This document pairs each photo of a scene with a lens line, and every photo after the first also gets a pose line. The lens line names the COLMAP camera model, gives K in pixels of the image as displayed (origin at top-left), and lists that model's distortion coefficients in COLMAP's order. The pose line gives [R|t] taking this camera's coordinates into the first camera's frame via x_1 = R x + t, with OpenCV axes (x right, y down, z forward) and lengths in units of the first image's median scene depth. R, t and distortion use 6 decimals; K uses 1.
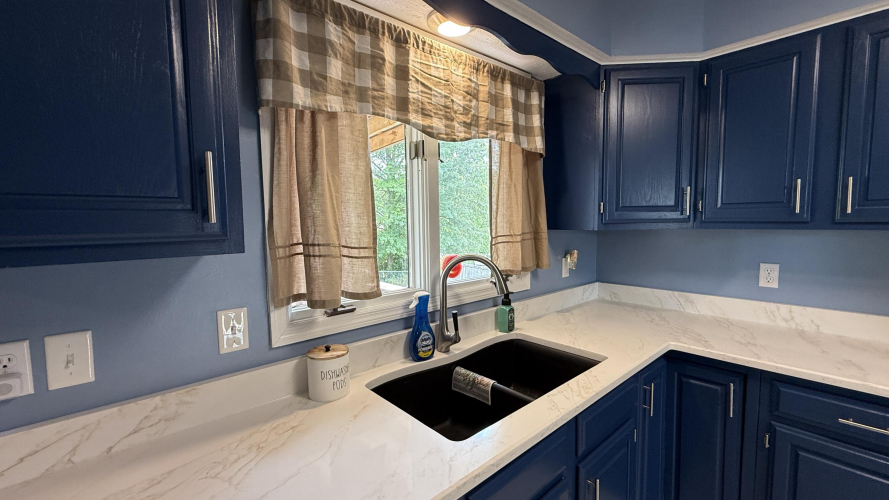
lens RADIAL K [[354.1, 0, 452.5], [0, 354.1, 247.8], [0, 0, 1]] dist [0.002335, 0.000476]
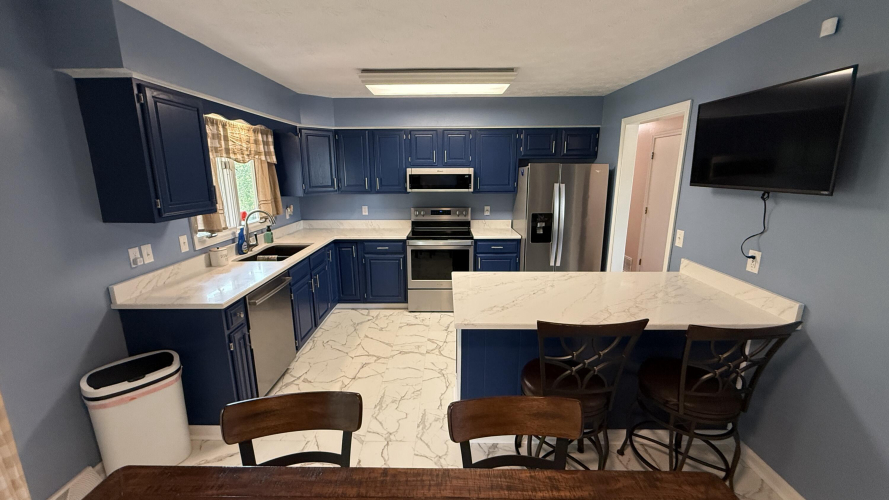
lens RADIAL K [[354.1, 0, 448.1], [0, 354.1, 247.2], [0, 0, 1]] dist [0.002335, 0.000476]
pose [[0.658689, -0.148037, 0.737709, -0.919237], [0.049517, 0.986857, 0.153821, -0.037821], [-0.750784, -0.064791, 0.657362, -1.605262]]
